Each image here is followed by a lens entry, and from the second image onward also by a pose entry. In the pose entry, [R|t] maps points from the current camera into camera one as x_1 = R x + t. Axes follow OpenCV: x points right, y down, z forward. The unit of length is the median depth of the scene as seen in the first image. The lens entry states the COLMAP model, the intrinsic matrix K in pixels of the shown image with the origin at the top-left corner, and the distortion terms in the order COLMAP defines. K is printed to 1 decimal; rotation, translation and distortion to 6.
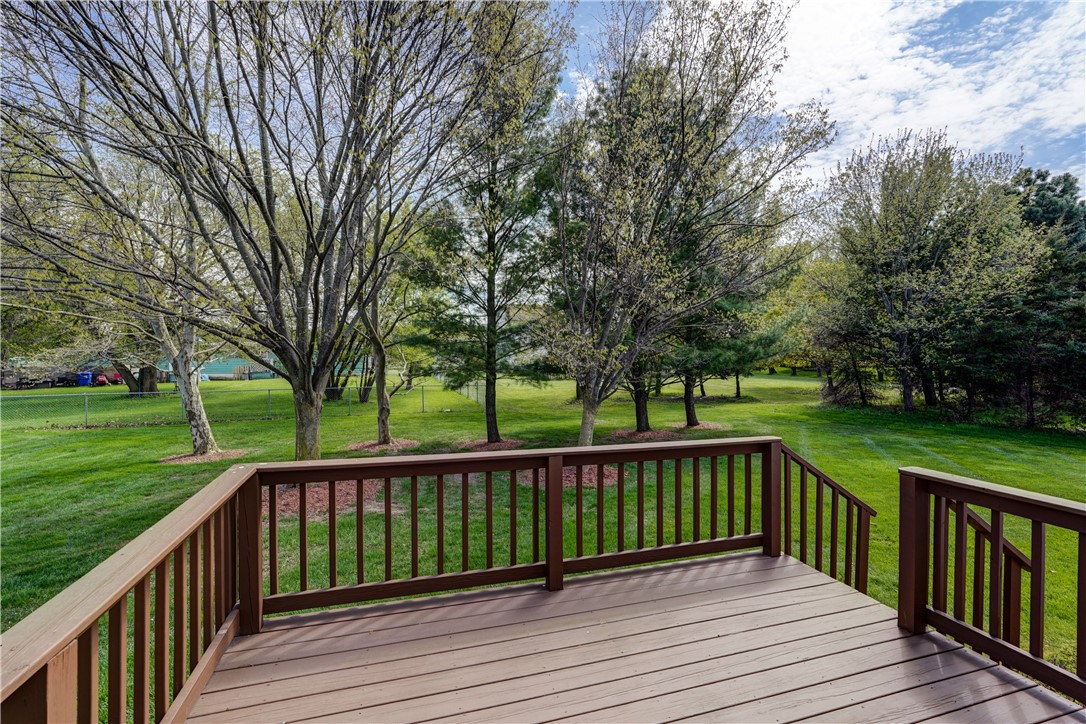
lens RADIAL K [[474.7, 0, 543.0], [0, 474.7, 362.0], [0, 0, 1]] dist [-0.027432, -0.000006]
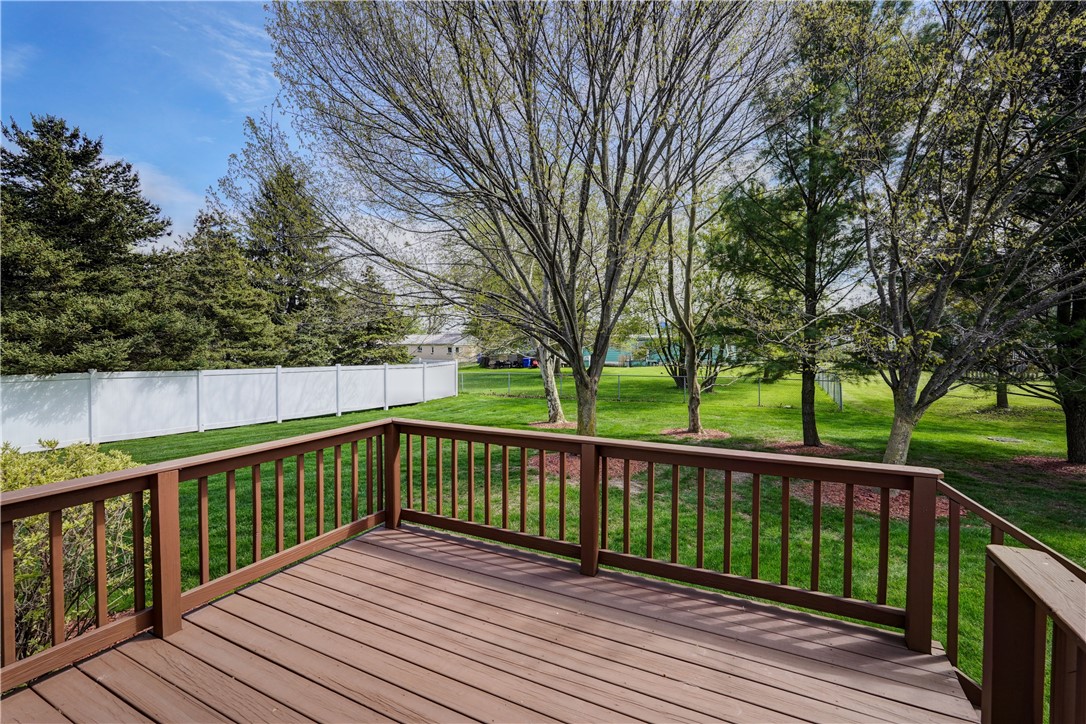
lens RADIAL K [[474.7, 0, 543.0], [0, 474.7, 362.0], [0, 0, 1]] dist [-0.027432, -0.000006]
pose [[0.722395, 0.024513, -0.691046, 0.137928], [-0.010831, 0.999650, 0.024137, -0.000367], [0.691396, -0.009952, 0.722408, 0.041981]]
